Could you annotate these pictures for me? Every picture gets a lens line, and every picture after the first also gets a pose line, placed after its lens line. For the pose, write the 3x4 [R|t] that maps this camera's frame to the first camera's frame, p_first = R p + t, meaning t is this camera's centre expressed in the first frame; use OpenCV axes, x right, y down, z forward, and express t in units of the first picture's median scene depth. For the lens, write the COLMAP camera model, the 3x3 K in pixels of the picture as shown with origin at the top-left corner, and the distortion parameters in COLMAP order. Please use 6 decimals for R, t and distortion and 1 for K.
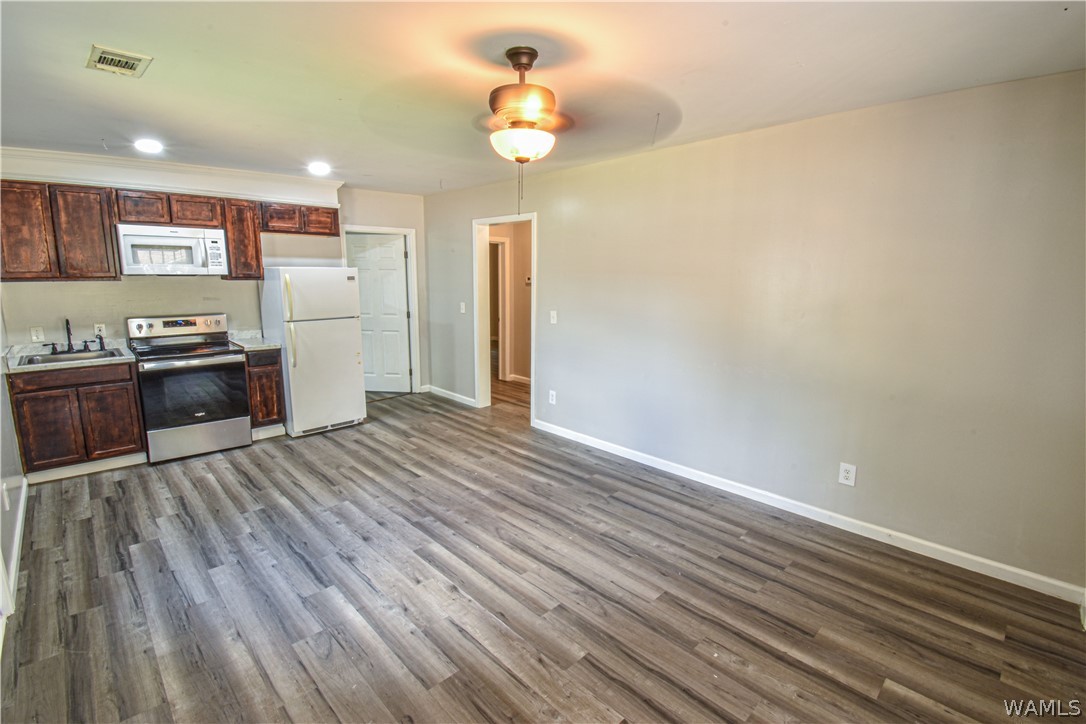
lens RADIAL K [[486.0, 0, 544.0], [0, 486.0, 360.9], [0, 0, 1]] dist [0.018130, -0.026244]
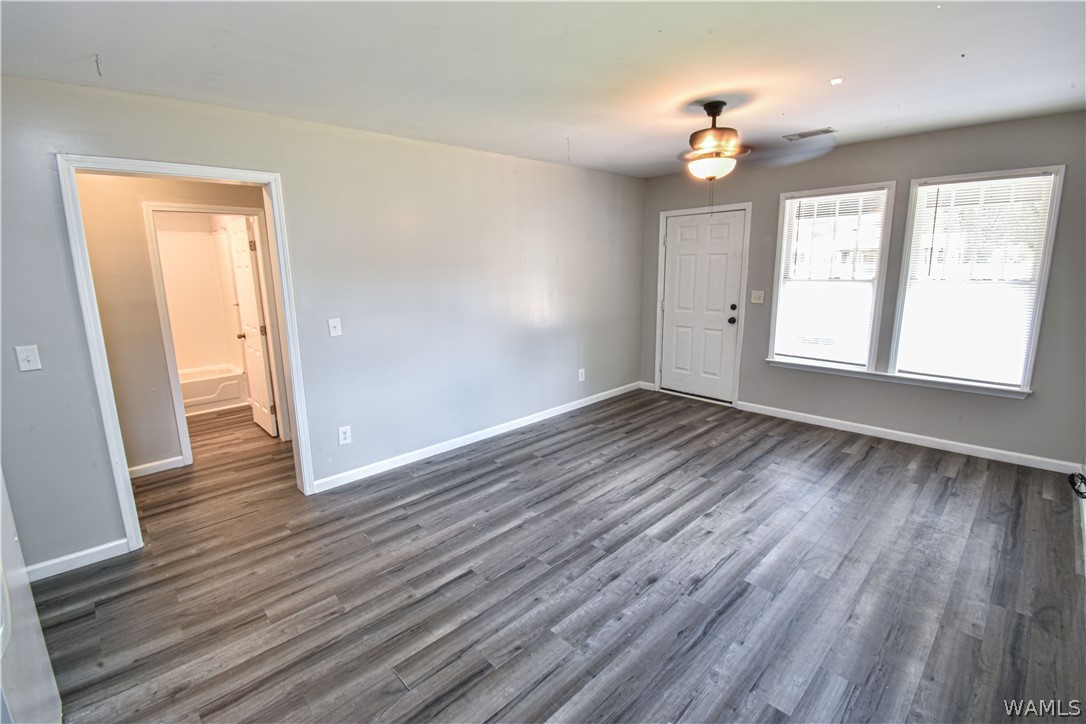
lens RADIAL K [[476.8, 0, 532.0], [0, 476.8, 361.4], [0, 0, 1]] dist [0.017106, -0.025192]
pose [[0.027418, -0.205220, 0.978332, -0.926549], [0.200342, 0.959971, 0.195754, -0.164874], [-0.979342, 0.190634, 0.067434, 0.911678]]
